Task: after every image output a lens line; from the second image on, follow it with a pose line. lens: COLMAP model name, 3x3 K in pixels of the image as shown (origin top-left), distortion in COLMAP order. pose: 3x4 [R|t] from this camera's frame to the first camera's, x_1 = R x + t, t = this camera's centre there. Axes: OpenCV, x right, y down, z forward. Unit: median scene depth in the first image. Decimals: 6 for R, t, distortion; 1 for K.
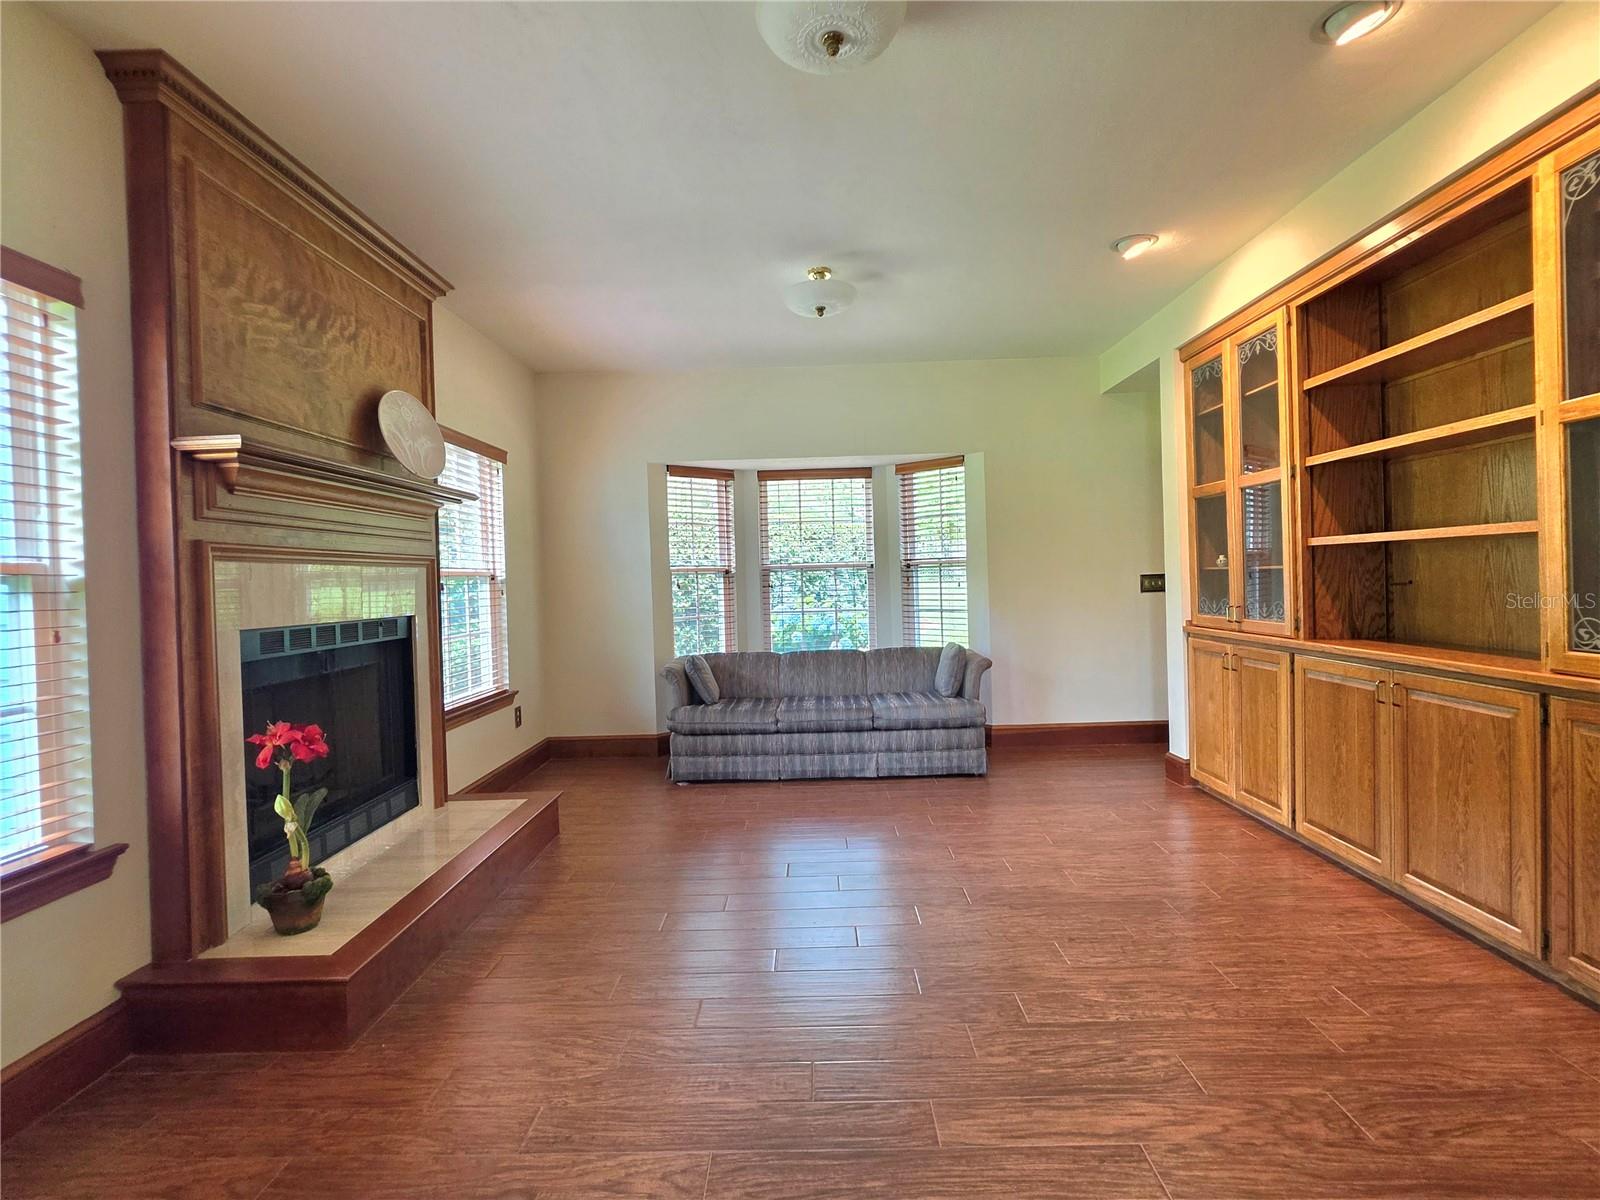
lens RADIAL K [[768.2, 0, 806.0], [0, 768.2, 586.2], [0, 0, 1]] dist [-0.001657, -0.000499]
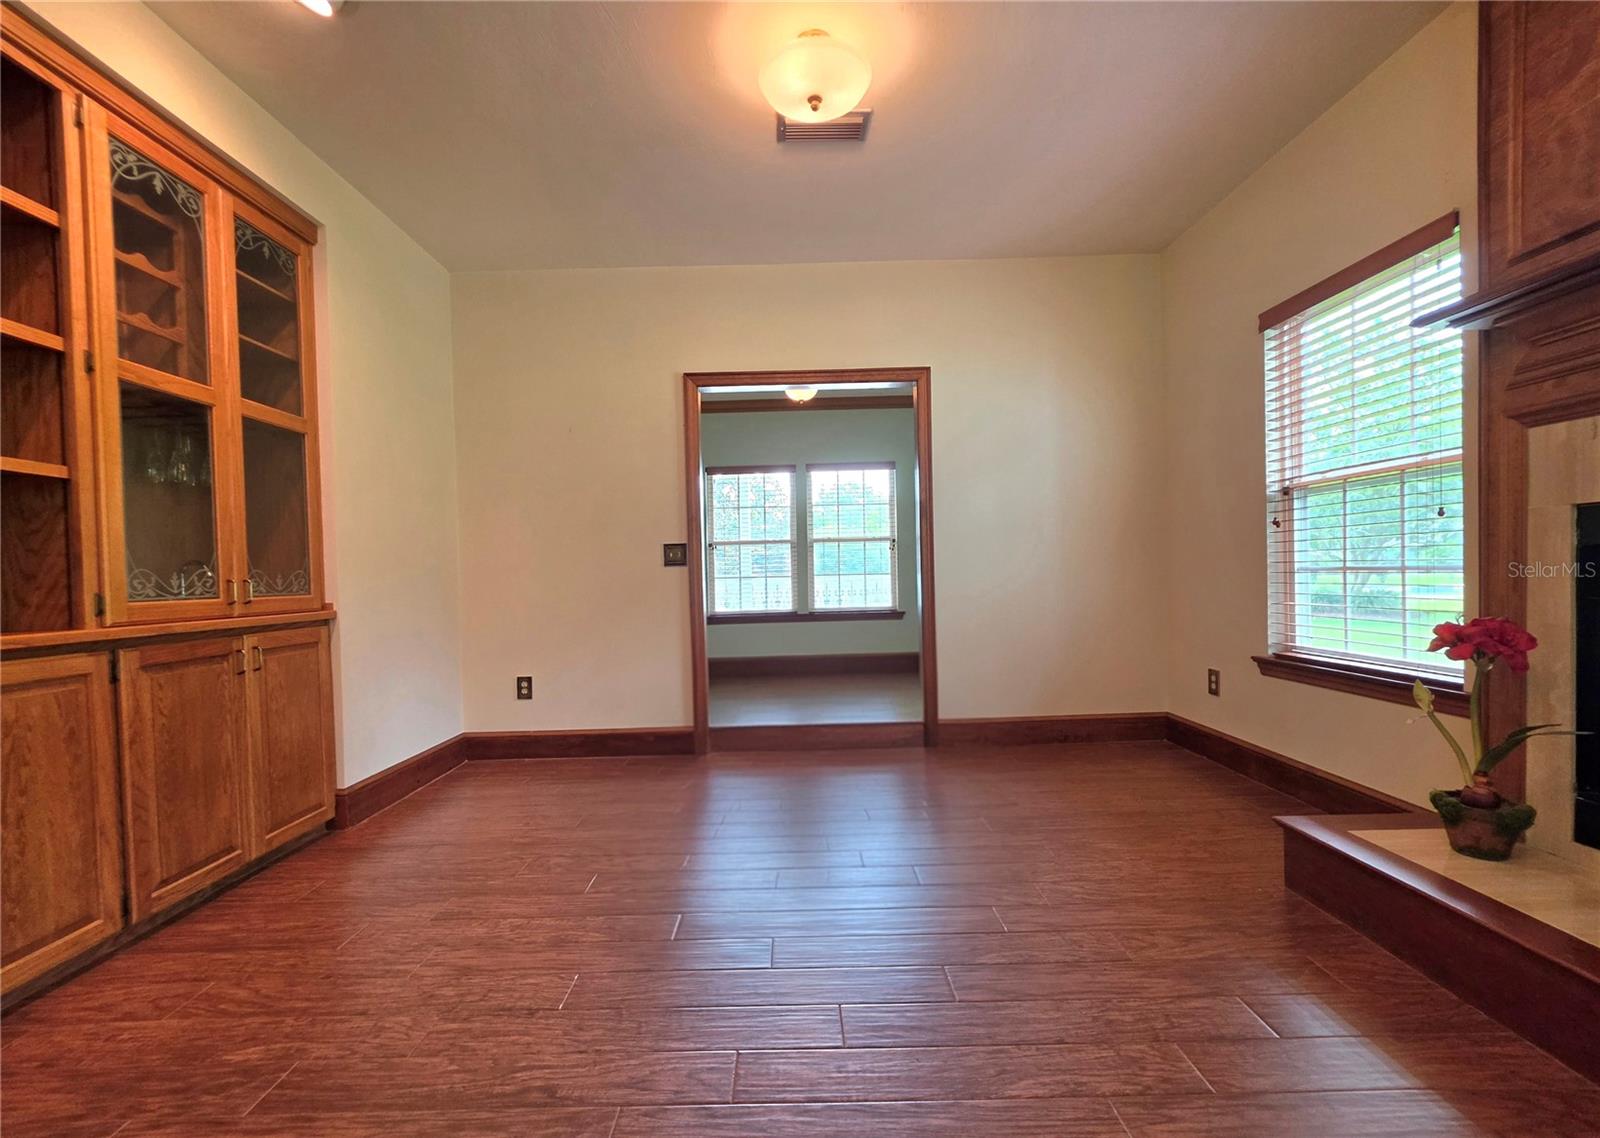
lens RADIAL K [[732.6, 0, 769.2], [0, 732.6, 591.3], [0, 0, 1]] dist [0.004393, 0.000733]
pose [[-0.998359, 0.054694, 0.016961, 0.111894], [0.055254, 0.997875, 0.034526, 0.077159], [-0.015037, 0.035407, -0.999260, 1.826588]]
